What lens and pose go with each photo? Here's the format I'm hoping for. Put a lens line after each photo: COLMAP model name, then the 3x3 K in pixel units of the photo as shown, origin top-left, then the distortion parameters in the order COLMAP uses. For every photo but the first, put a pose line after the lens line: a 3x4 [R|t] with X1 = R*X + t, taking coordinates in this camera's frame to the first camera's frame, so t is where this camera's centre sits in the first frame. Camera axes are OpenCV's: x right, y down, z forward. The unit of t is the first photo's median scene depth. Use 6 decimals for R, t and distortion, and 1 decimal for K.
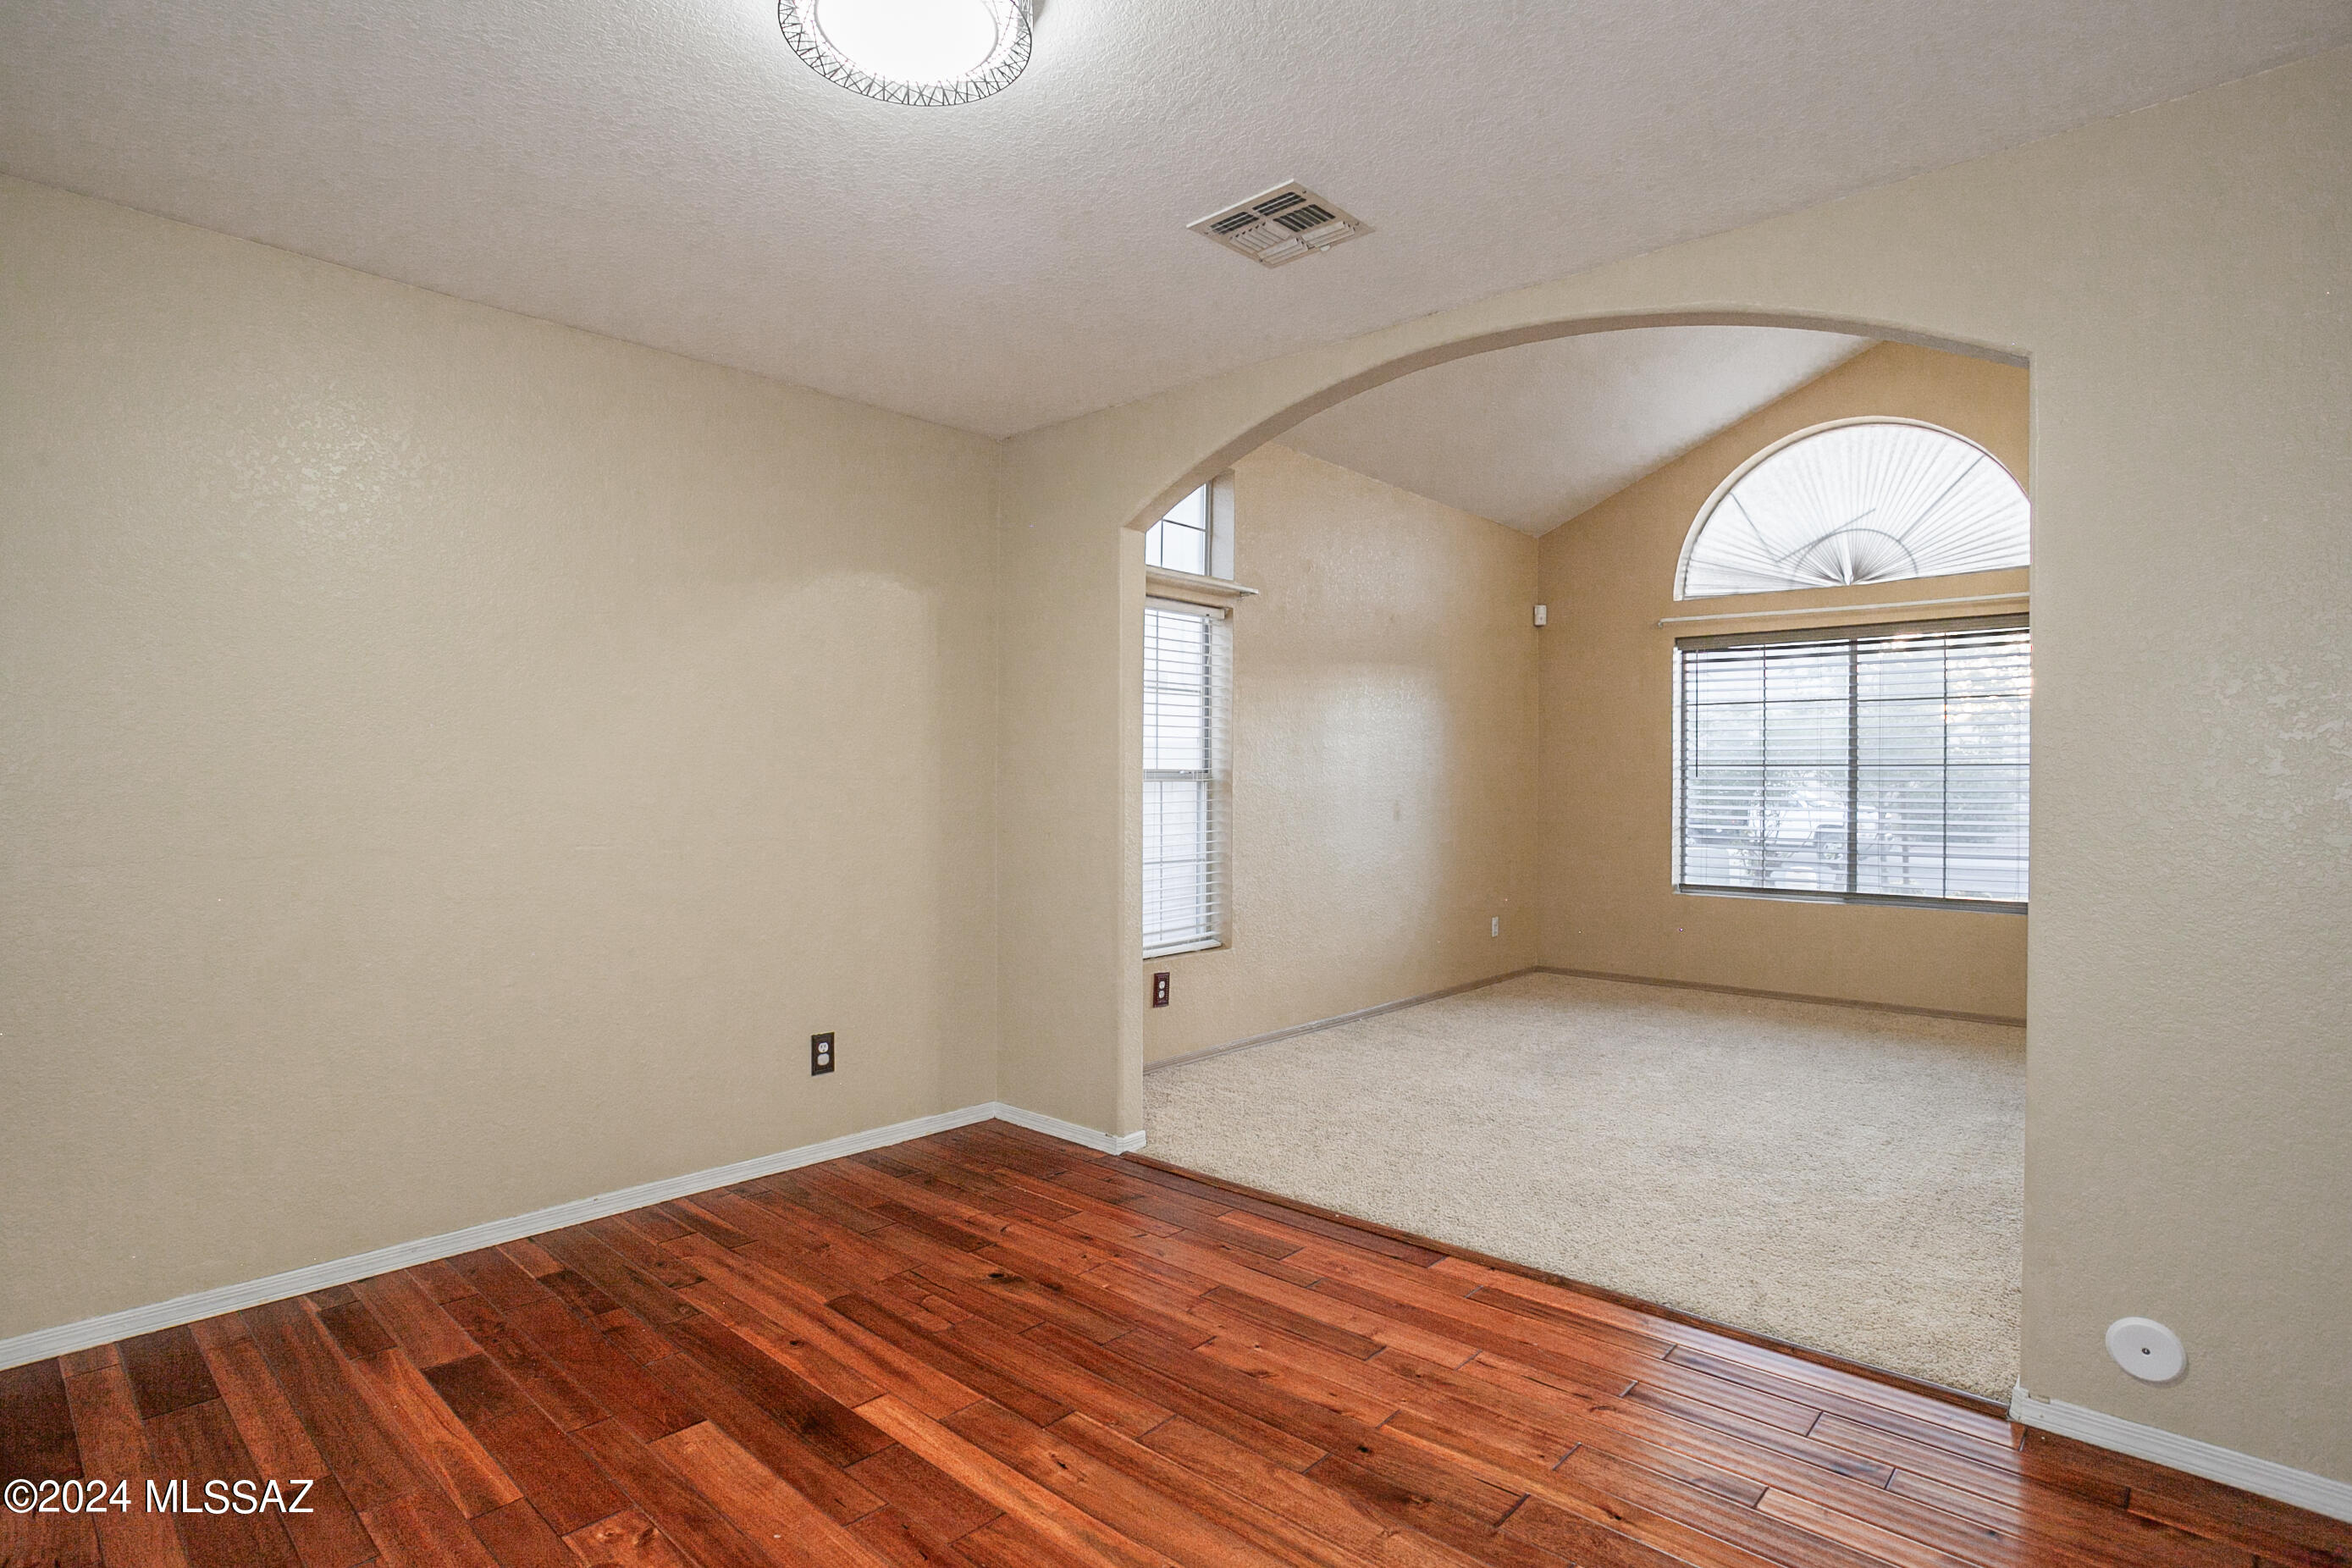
lens RADIAL K [[1154.5, 0, 1154.1], [0, 1154.5, 777.6], [0, 0, 1]] dist [-0.063724, 0.030463]
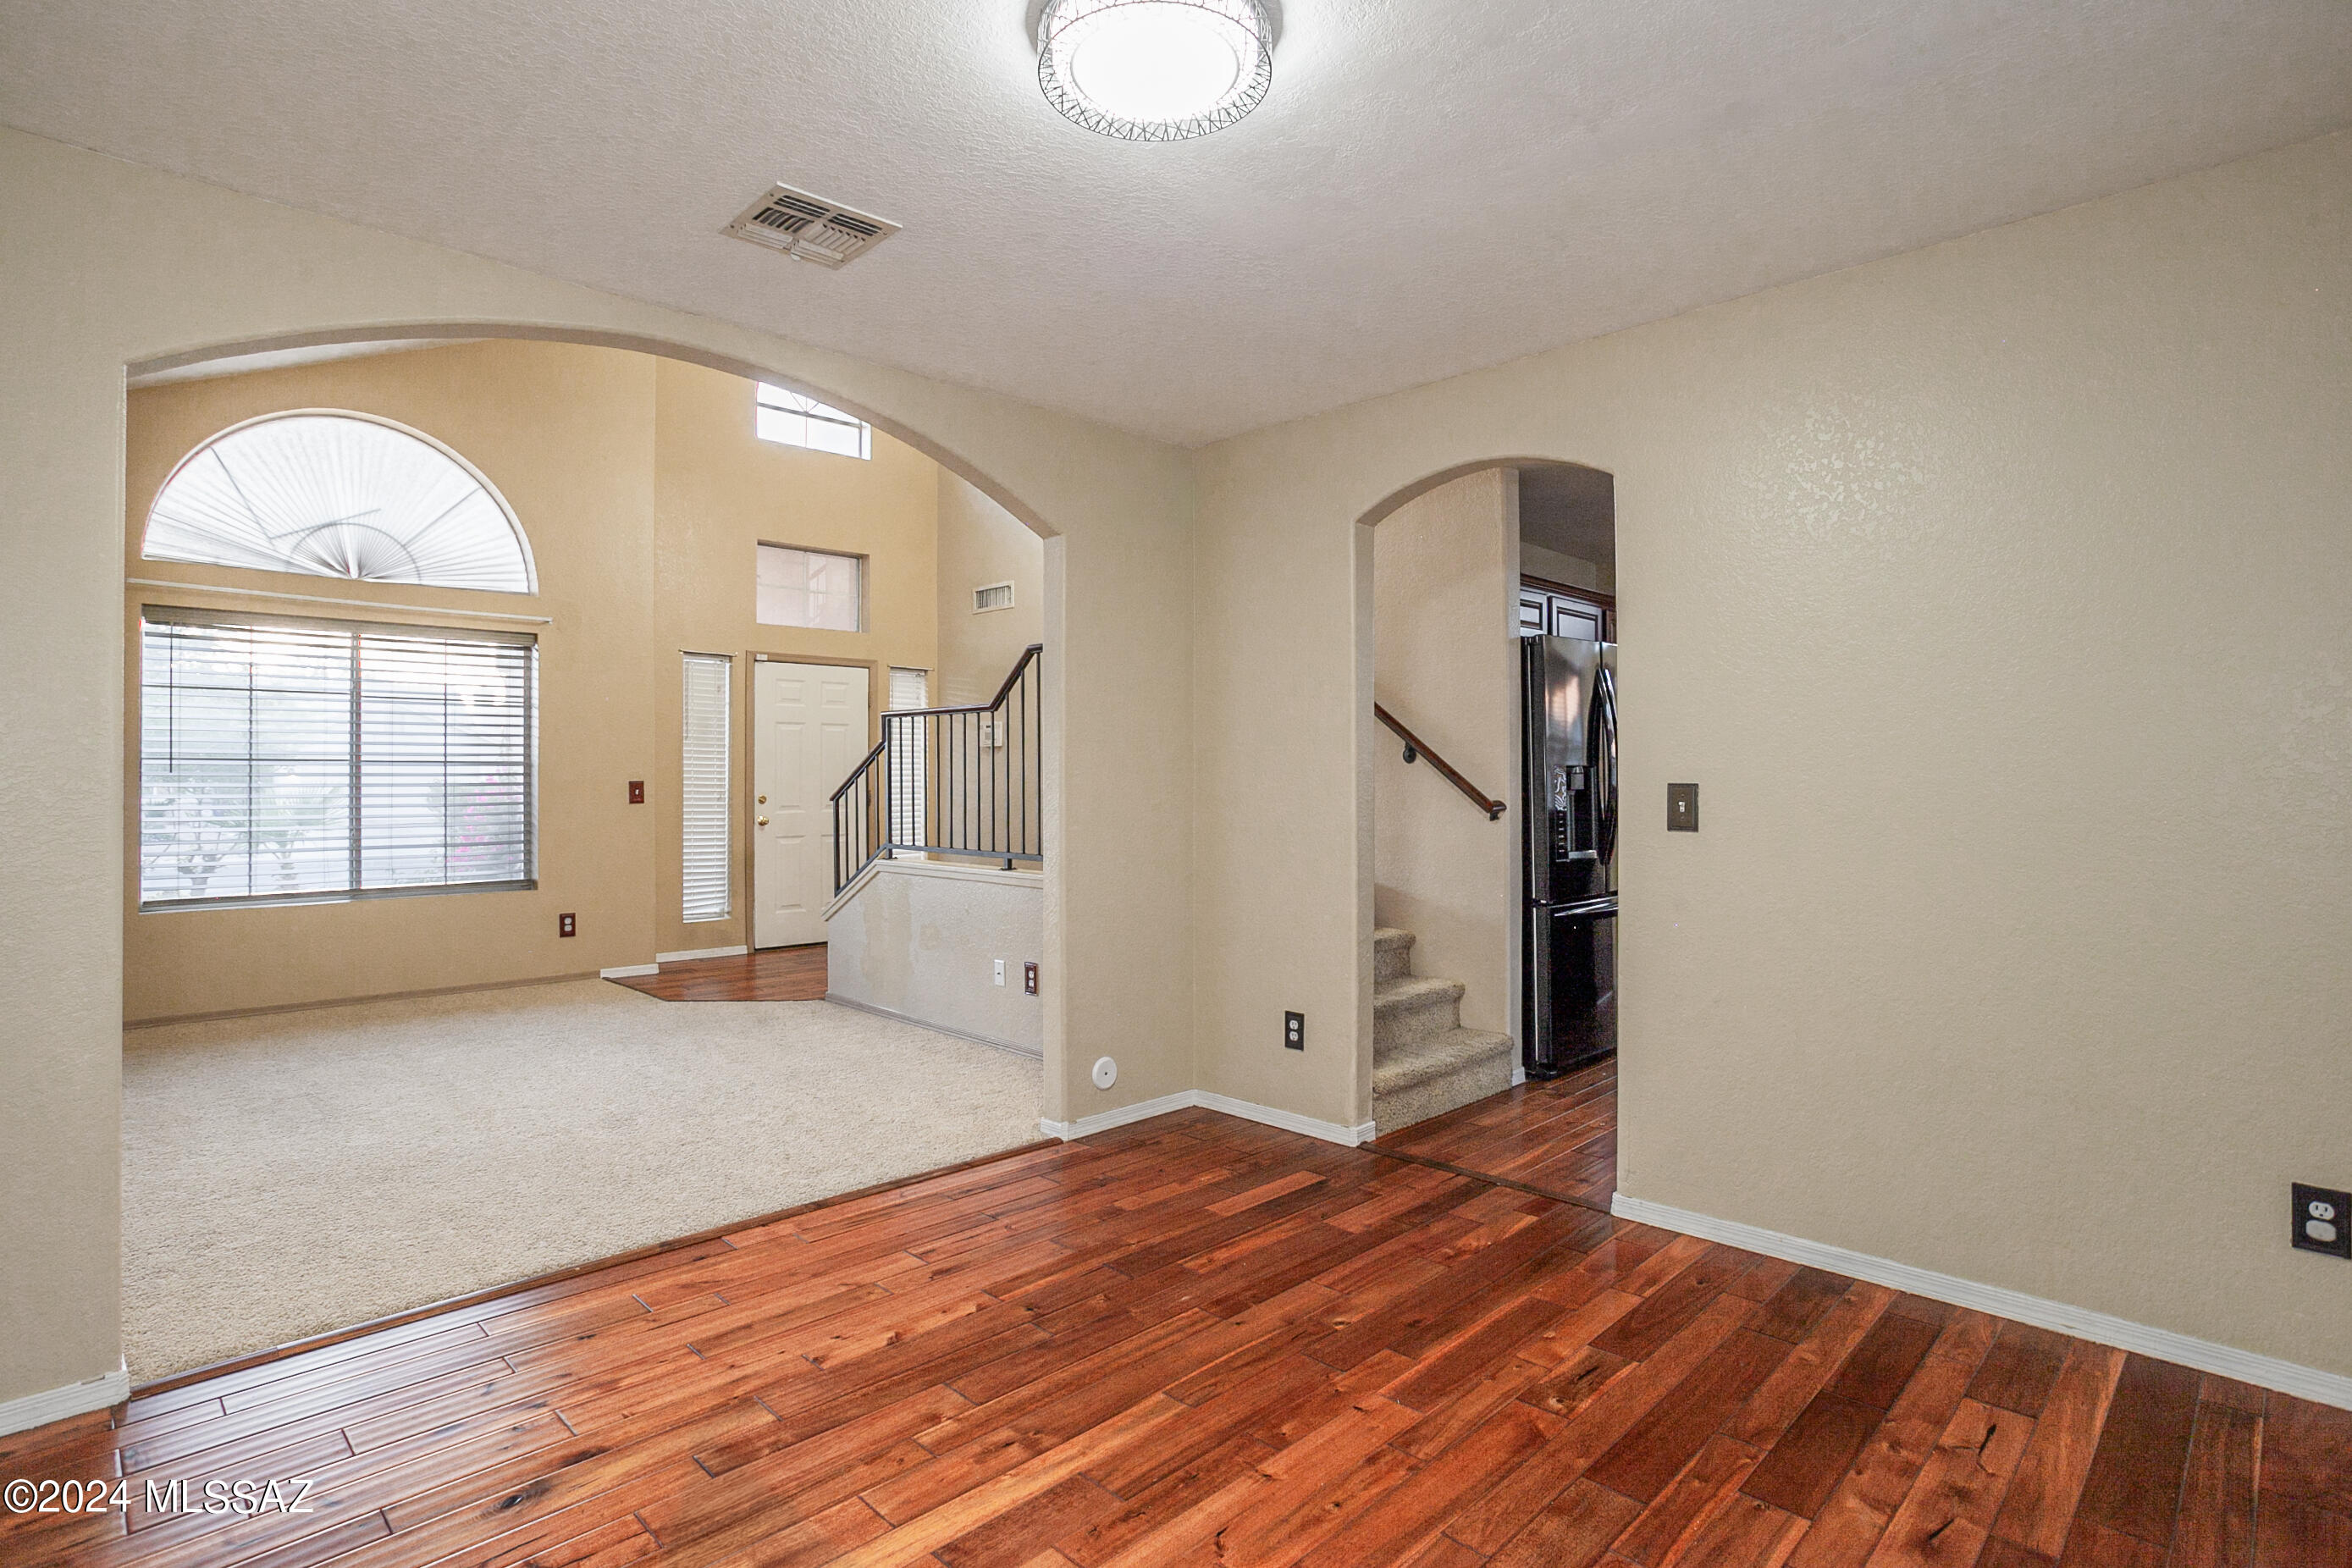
lens RADIAL K [[1154.5, 0, 1154.1], [0, 1154.5, 777.6], [0, 0, 1]] dist [-0.063724, 0.030463]
pose [[0.060325, -0.001068, 0.998178, -0.336499], [-0.003539, 0.999993, 0.001283, -0.000128], [-0.998172, -0.003610, 0.060321, 0.246885]]
